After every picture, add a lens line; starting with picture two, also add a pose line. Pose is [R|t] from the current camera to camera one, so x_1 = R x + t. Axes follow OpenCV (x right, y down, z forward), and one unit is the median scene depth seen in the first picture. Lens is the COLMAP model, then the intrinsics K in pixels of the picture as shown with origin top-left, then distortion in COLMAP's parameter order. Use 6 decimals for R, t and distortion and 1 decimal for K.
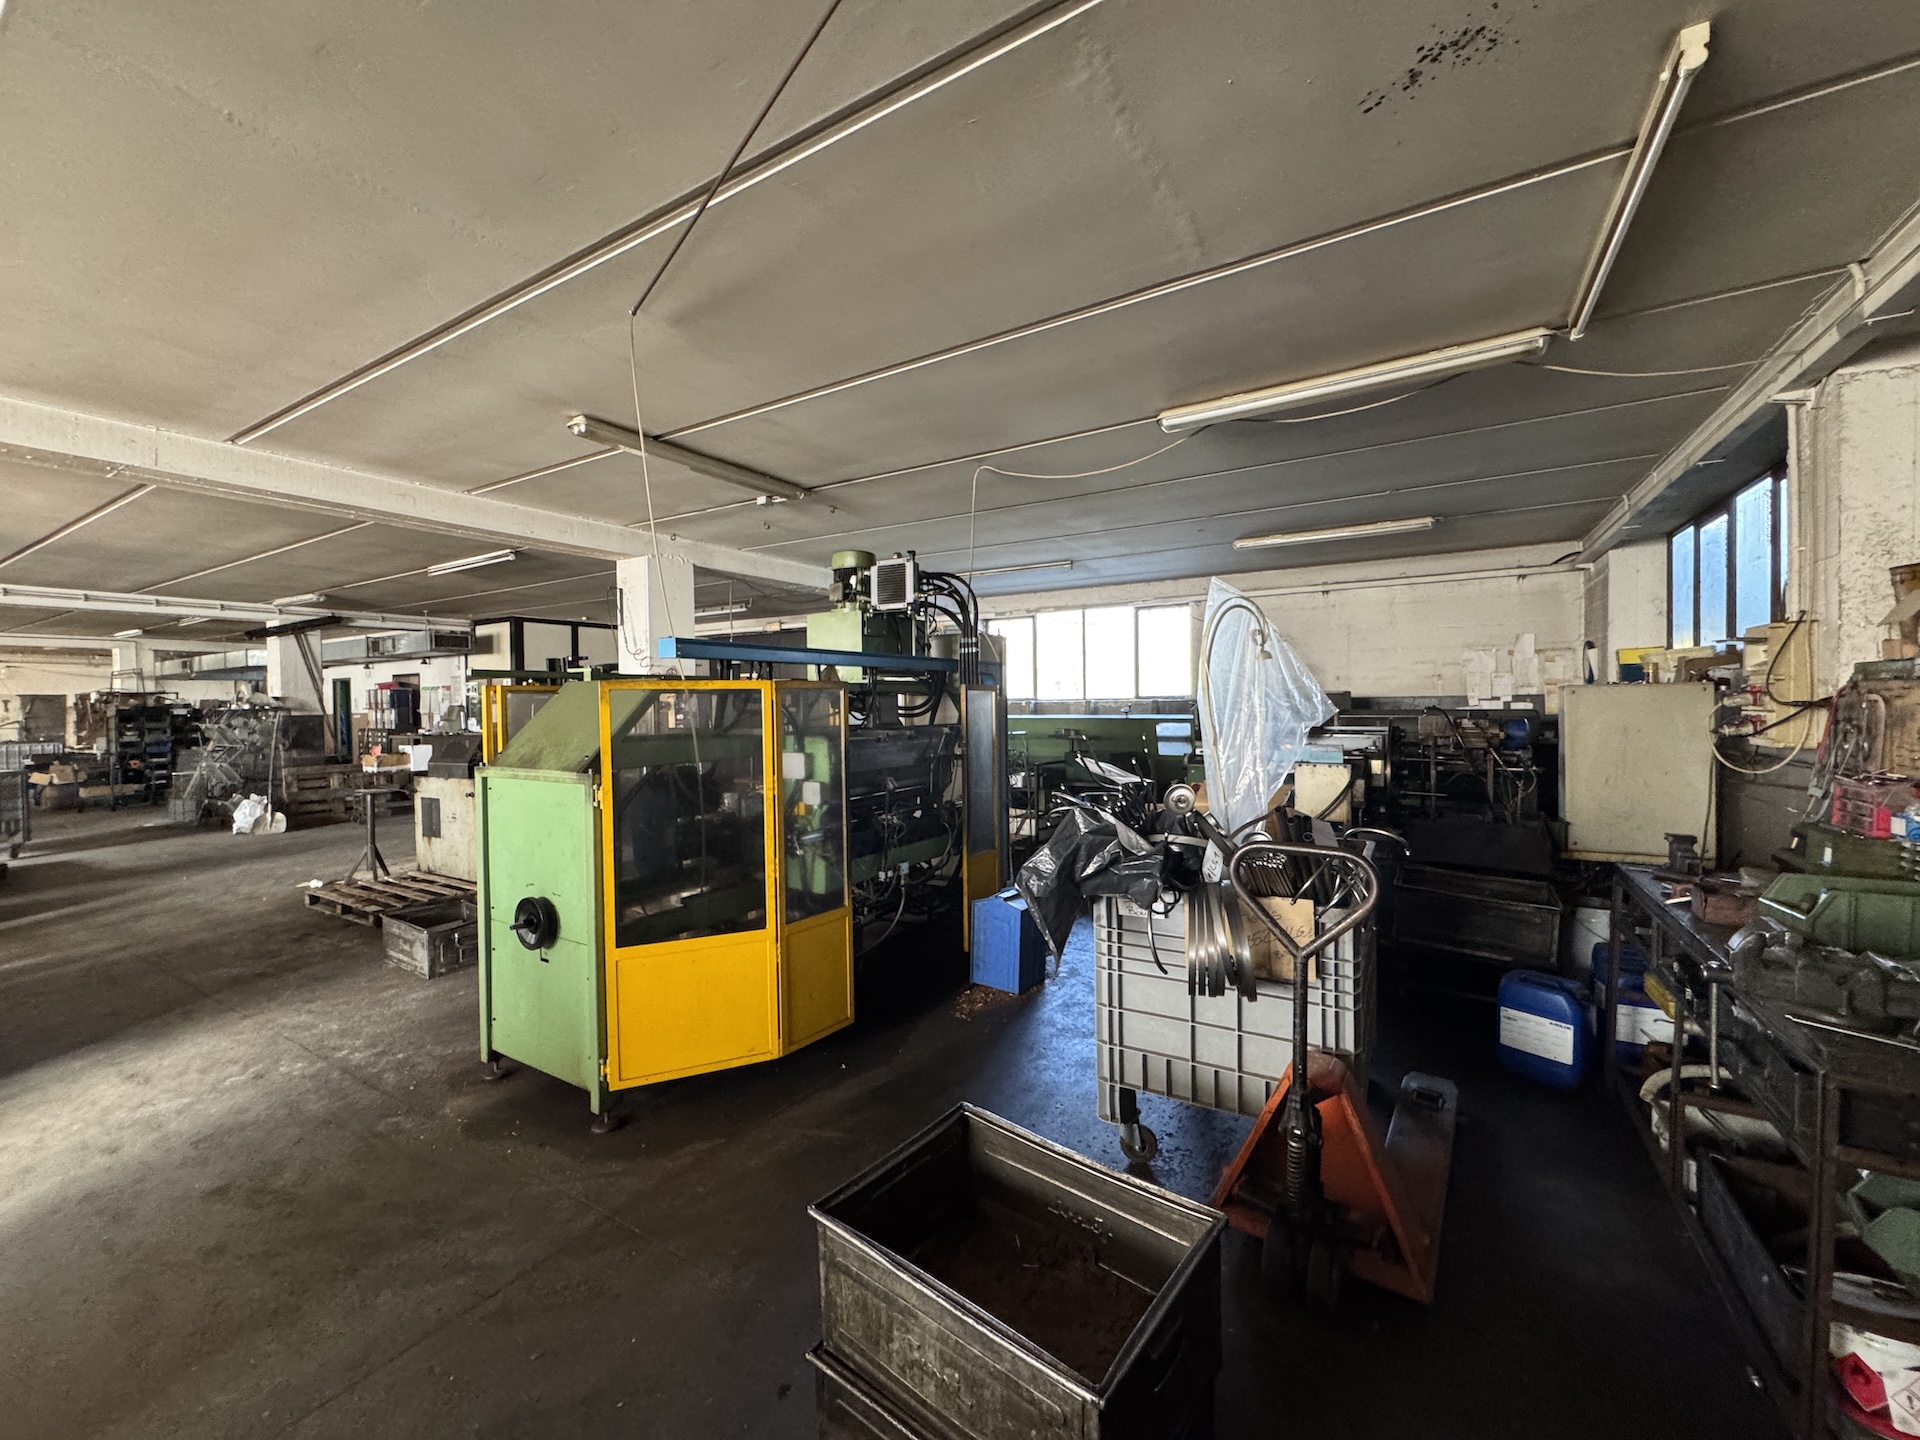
lens RADIAL K [[765.6, 0, 962.2], [0, 765.6, 716.9], [0, 0, 1]] dist [-0.001063, 0.000110]
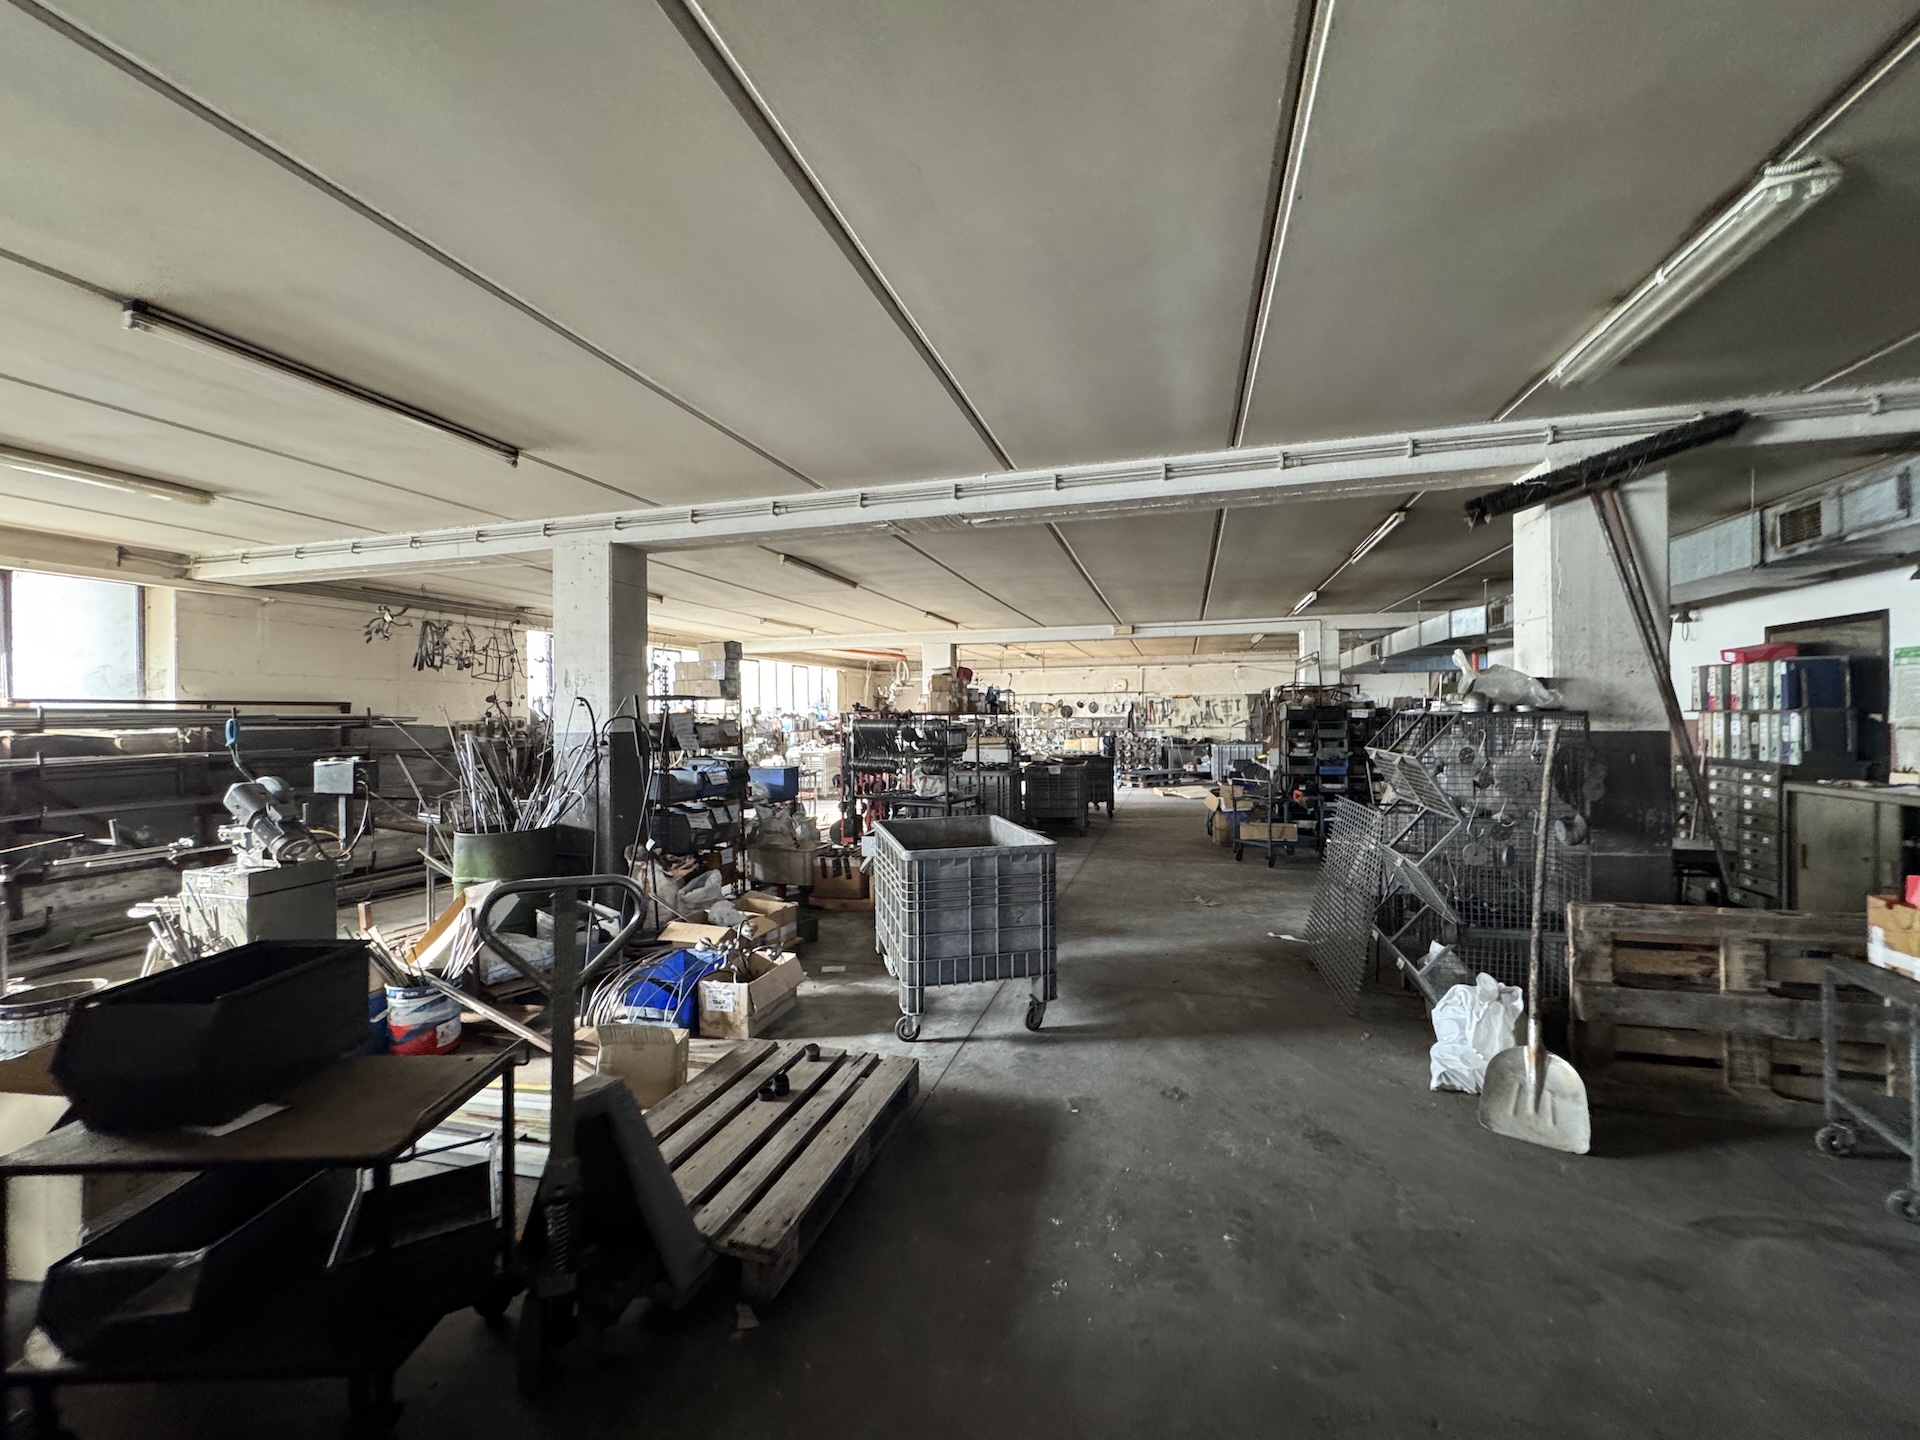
lens RADIAL K [[765.6, 0, 962.2], [0, 765.6, 716.9], [0, 0, 1]] dist [-0.001063, 0.000110]
pose [[0.263271, 0.013558, -0.964627, -0.602417], [-0.012428, 0.999866, 0.010661, -0.008538], [0.964642, 0.009181, 0.263405, 0.625208]]
